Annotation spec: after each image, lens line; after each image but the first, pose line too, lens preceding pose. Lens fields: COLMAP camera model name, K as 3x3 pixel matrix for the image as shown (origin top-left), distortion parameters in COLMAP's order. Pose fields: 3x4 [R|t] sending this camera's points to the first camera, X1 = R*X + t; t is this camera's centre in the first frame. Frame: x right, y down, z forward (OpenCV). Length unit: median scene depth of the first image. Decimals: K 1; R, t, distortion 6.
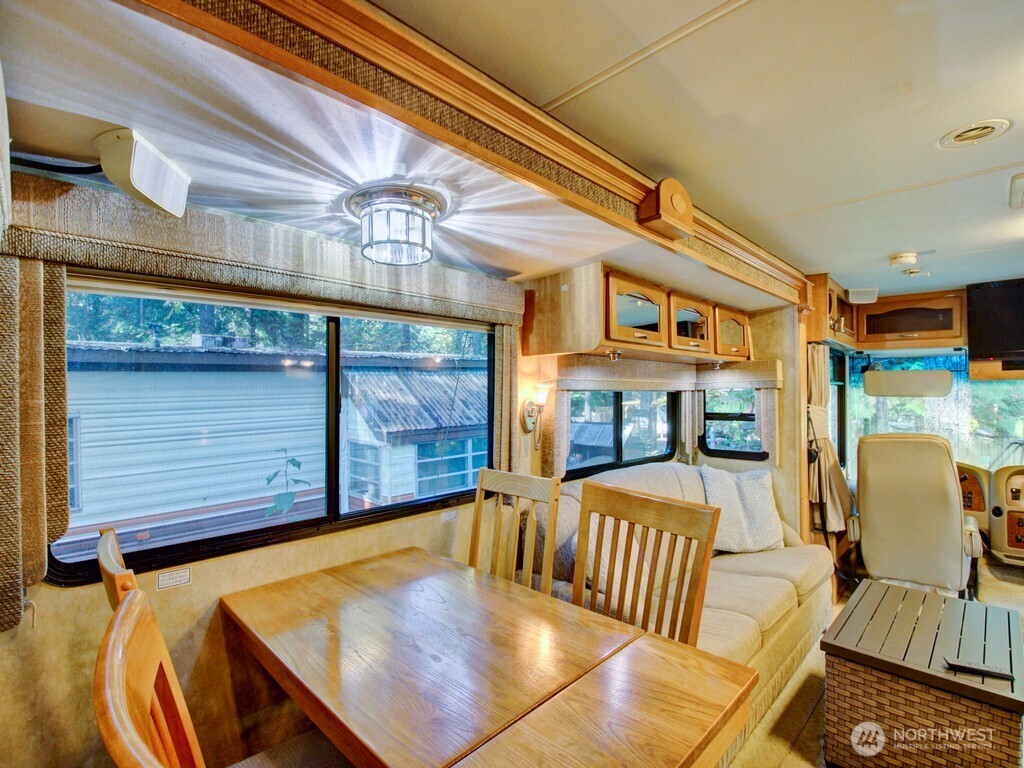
lens RADIAL K [[475.3, 0, 508.6], [0, 475.3, 387.4], [0, 0, 1]] dist [0.005008, -0.017828]
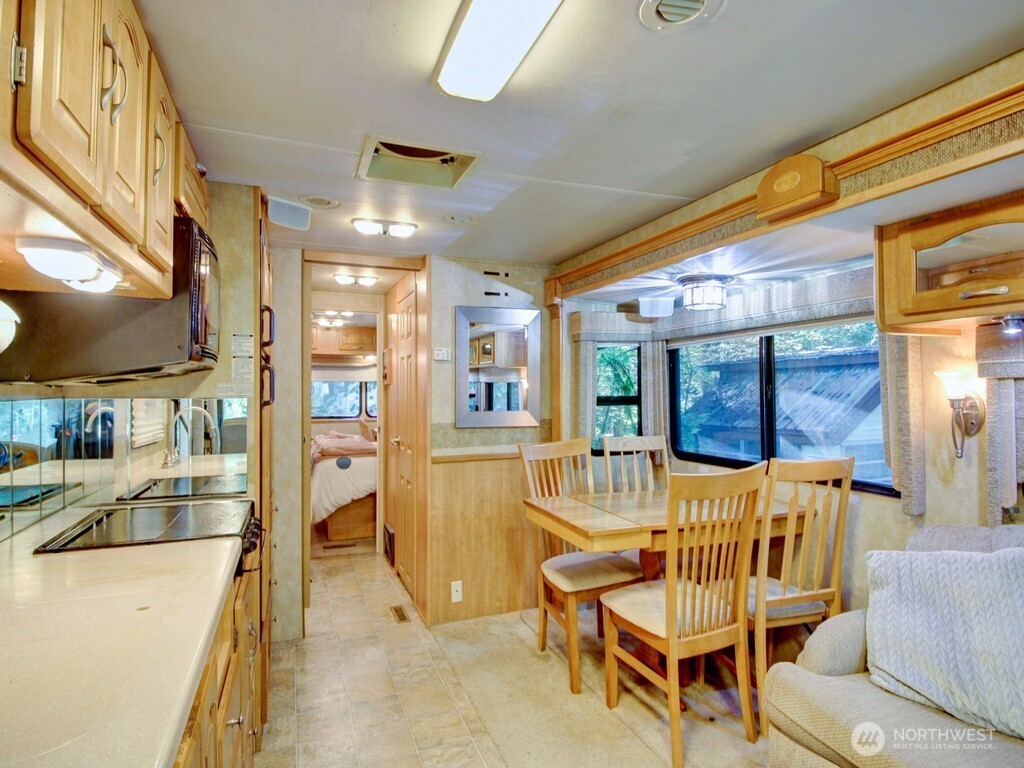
lens RADIAL K [[549.7, 0, 504.8], [0, 549.7, 383.4], [0, 0, 1]] dist [0.012400, -0.014945]
pose [[-0.402753, 0.000345, -0.915309, 0.907078], [0.027421, 0.999556, -0.011689, 0.002291], [0.914898, -0.029807, -0.402583, 0.532493]]
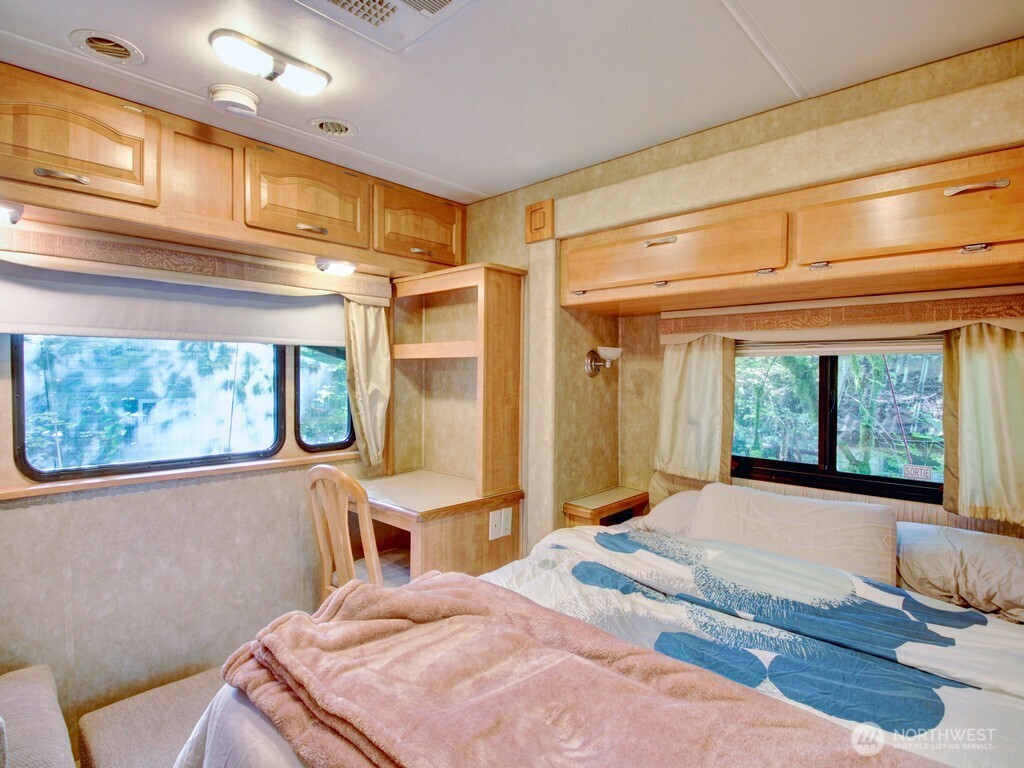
lens RADIAL K [[528.9, 0, 505.0], [0, 528.9, 385.8], [0, 0, 1]] dist [0.011523, -0.022706]
pose [[0.028330, 0.034166, -0.999015, -0.383226], [0.019306, 0.999211, 0.034720, -0.015107], [0.999412, -0.020271, 0.027648, -0.841825]]
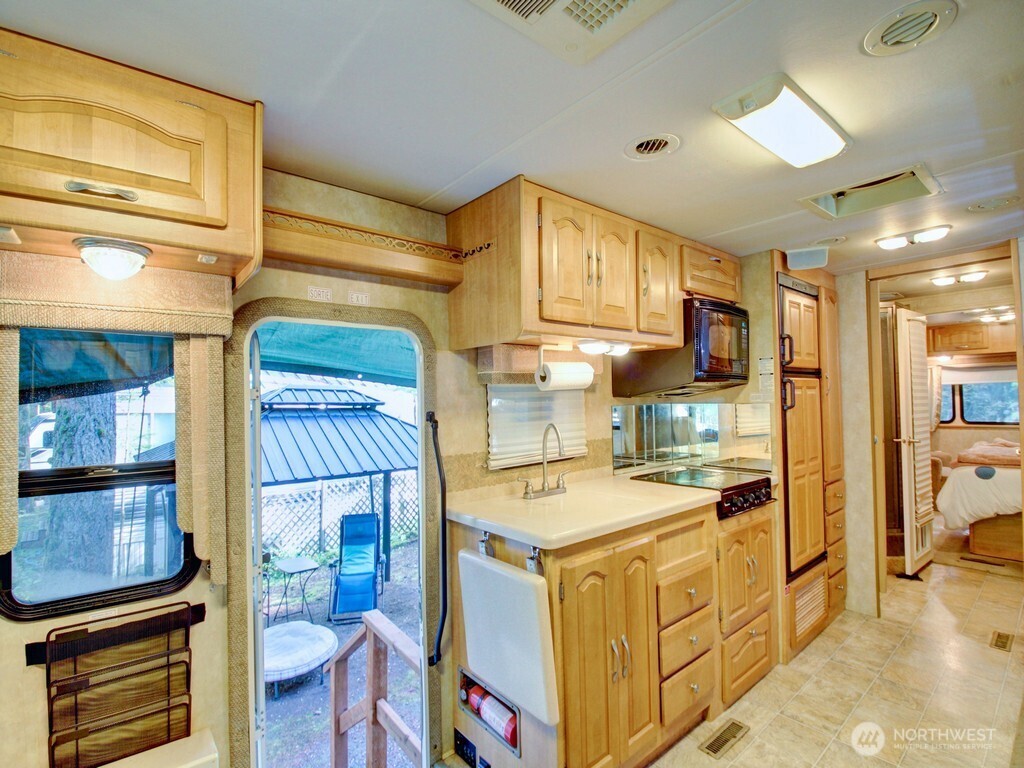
lens RADIAL K [[477.3, 0, 506.7], [0, 477.3, 387.8], [0, 0, 1]] dist [-0.007096, -0.010757]
pose [[-0.994654, 0.030998, 0.098497, 0.765959], [0.025881, 0.998269, -0.052814, 0.008529], [-0.099964, -0.049983, -0.993735, 0.856371]]
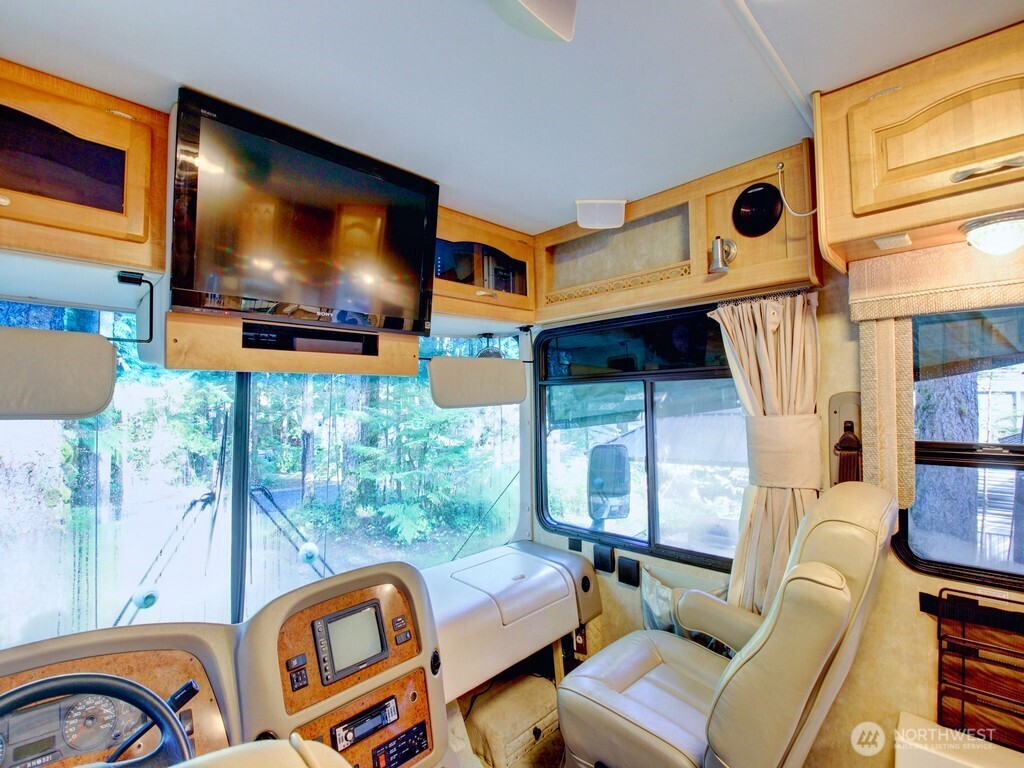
lens RADIAL K [[475.3, 0, 508.2], [0, 475.3, 387.3], [0, 0, 1]] dist [0.005008, -0.017828]
pose [[-0.009151, 0.026905, 0.999596, 0.757729], [-0.005447, 0.999622, -0.026955, 0.009478], [-0.999943, -0.005691, -0.009001, 0.905562]]
